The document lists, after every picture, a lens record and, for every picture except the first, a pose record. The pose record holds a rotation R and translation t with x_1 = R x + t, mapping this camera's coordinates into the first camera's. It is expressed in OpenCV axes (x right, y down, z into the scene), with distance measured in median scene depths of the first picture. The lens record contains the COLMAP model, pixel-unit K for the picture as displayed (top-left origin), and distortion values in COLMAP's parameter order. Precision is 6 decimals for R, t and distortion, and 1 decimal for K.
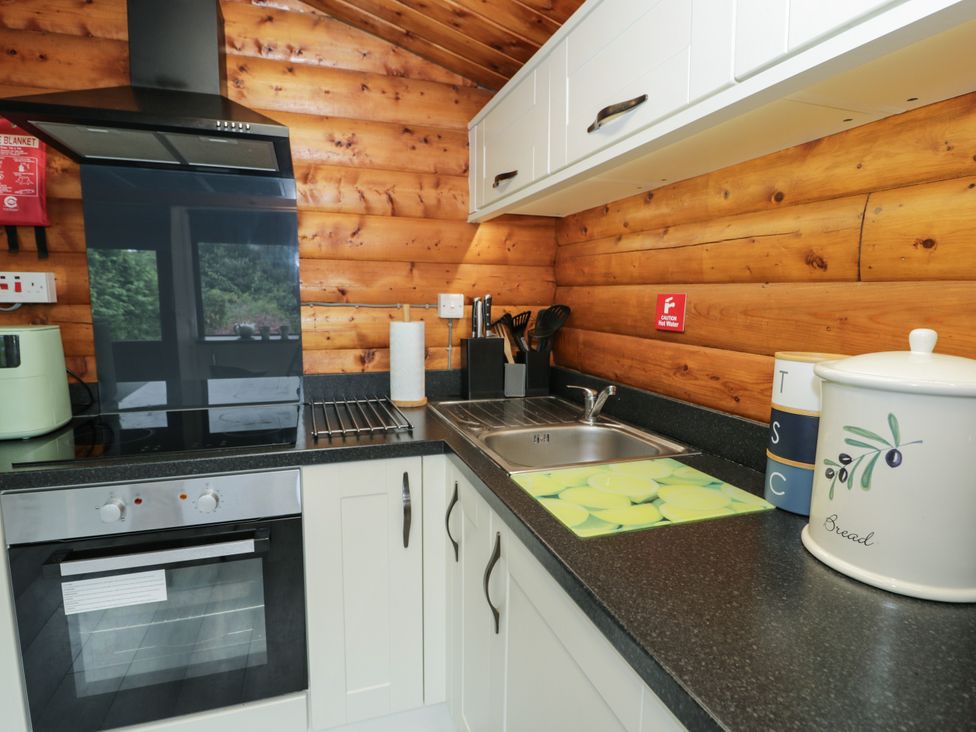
lens RADIAL K [[526.0, 0, 488.0], [0, 526.0, 366.0], [0, 0, 1]] dist [0.001463, -0.013230]
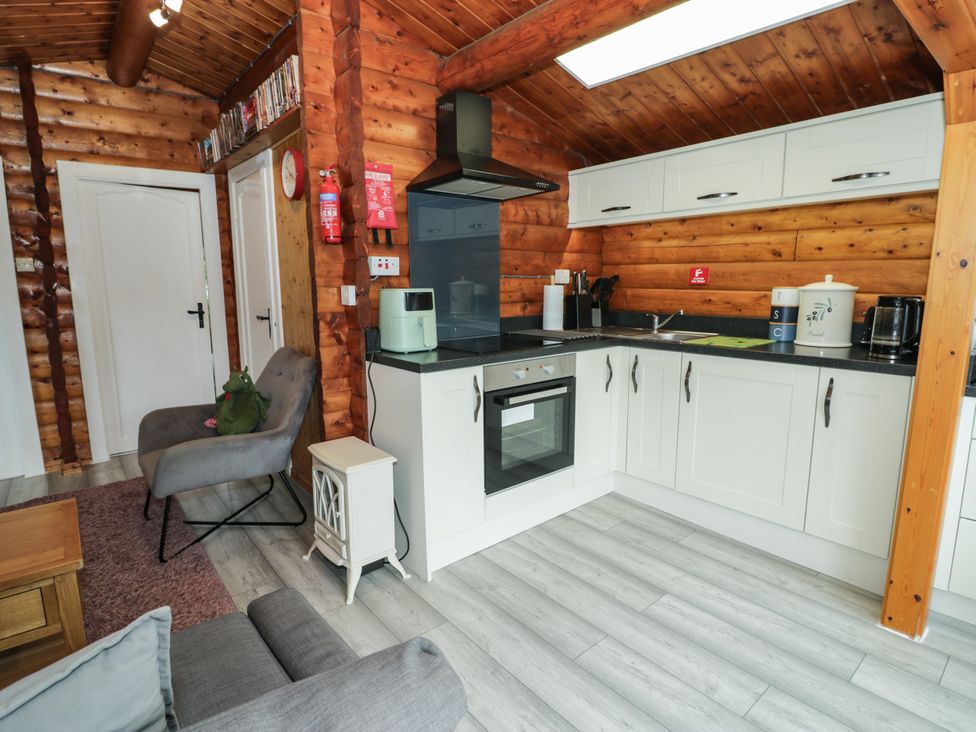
lens RADIAL K [[507.2, 0, 488.0], [0, 507.2, 366.0], [0, 0, 1]] dist [-0.000510, -0.012334]
pose [[0.932624, -0.075622, 0.352836, -1.167037], [0.061923, 0.996829, 0.049970, 0.104479], [-0.355497, -0.024755, 0.934350, -0.625010]]
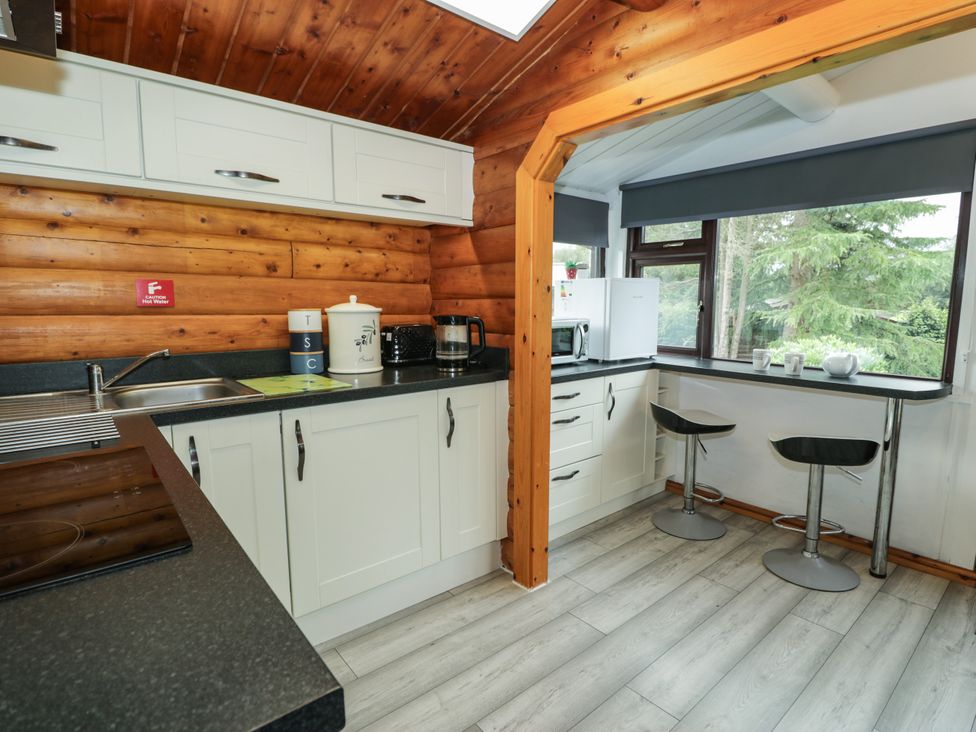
lens RADIAL K [[507.2, 0, 488.0], [0, 507.2, 366.0], [0, 0, 1]] dist [-0.000510, -0.012334]
pose [[-0.356680, -0.128179, 0.925392, -1.123461], [0.112052, 0.977523, 0.178589, -0.051700], [-0.927483, 0.167391, -0.334300, 0.628860]]
